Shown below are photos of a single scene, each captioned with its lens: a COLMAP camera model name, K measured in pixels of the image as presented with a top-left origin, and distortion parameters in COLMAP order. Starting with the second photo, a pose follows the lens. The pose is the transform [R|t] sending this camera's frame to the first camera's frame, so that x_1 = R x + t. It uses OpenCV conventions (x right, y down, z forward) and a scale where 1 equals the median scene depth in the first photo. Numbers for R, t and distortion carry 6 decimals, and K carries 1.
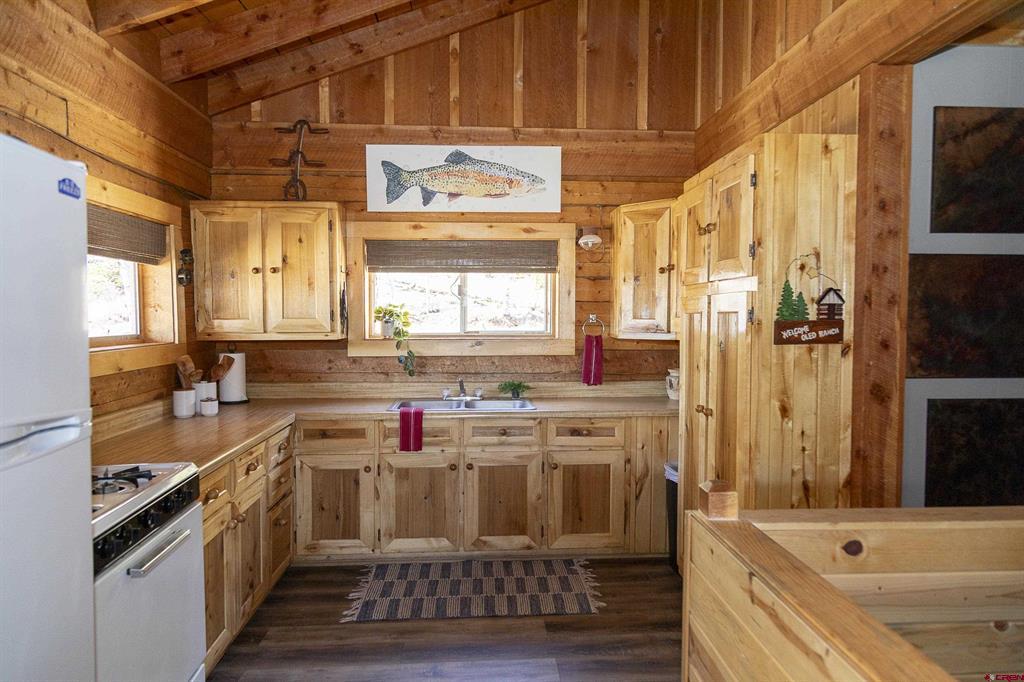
lens RADIAL K [[672.2, 0, 507.9], [0, 672.2, 341.5], [0, 0, 1]] dist [0.008268, 0.004922]
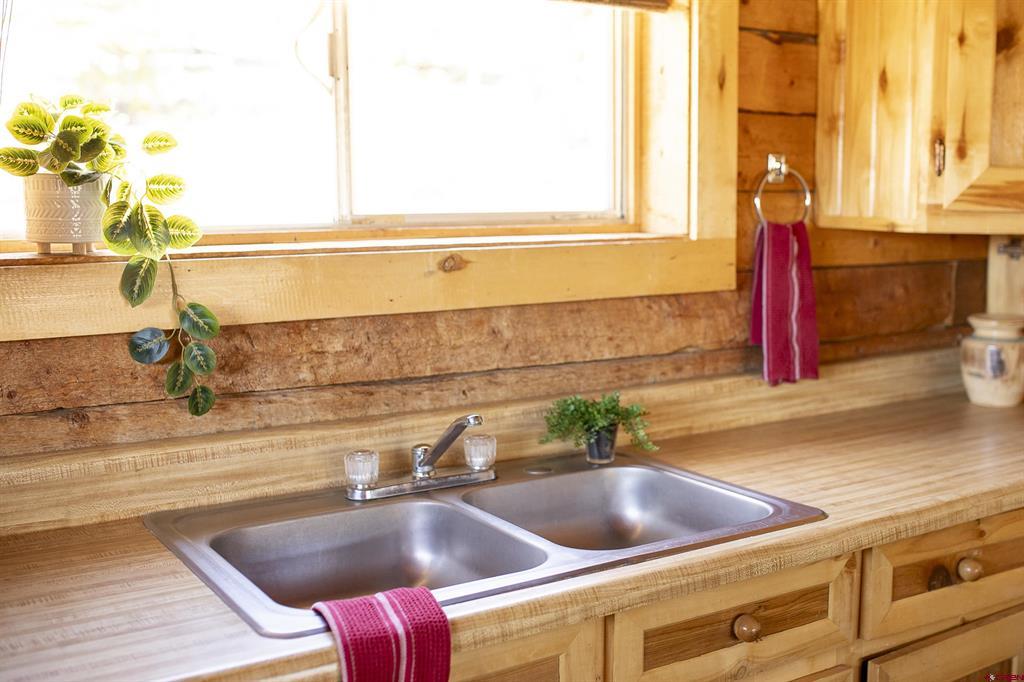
lens RADIAL K [[1107.4, 0, 514.4], [0, 1107.4, 341.3], [0, 0, 1]] dist [-0.028222, 0.000000]
pose [[0.867174, -0.071164, 0.492894, -0.251856], [0.025082, 0.994723, 0.099488, -0.009273], [-0.497373, -0.073911, 0.864383, 0.663123]]
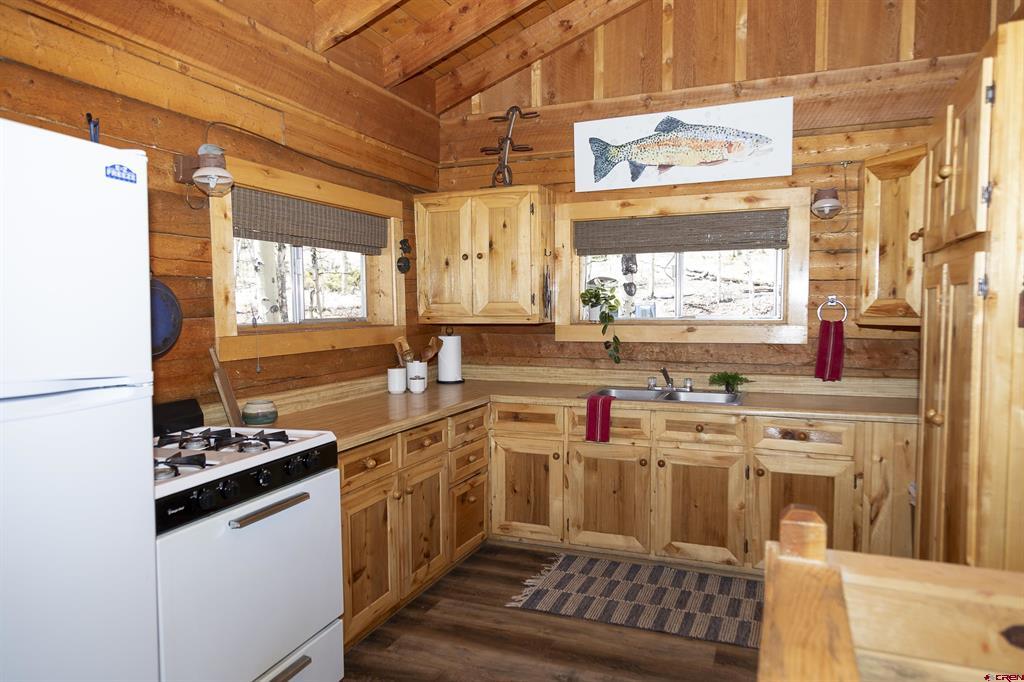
lens RADIAL K [[672.2, 0, 508.2], [0, 672.2, 343.3], [0, 0, 1]] dist [0.008268, 0.004922]
pose [[0.901940, 0.018204, -0.431478, 0.135279], [-0.011502, 0.999769, 0.018137, 0.008844], [0.431709, -0.011395, 0.901941, 0.085033]]
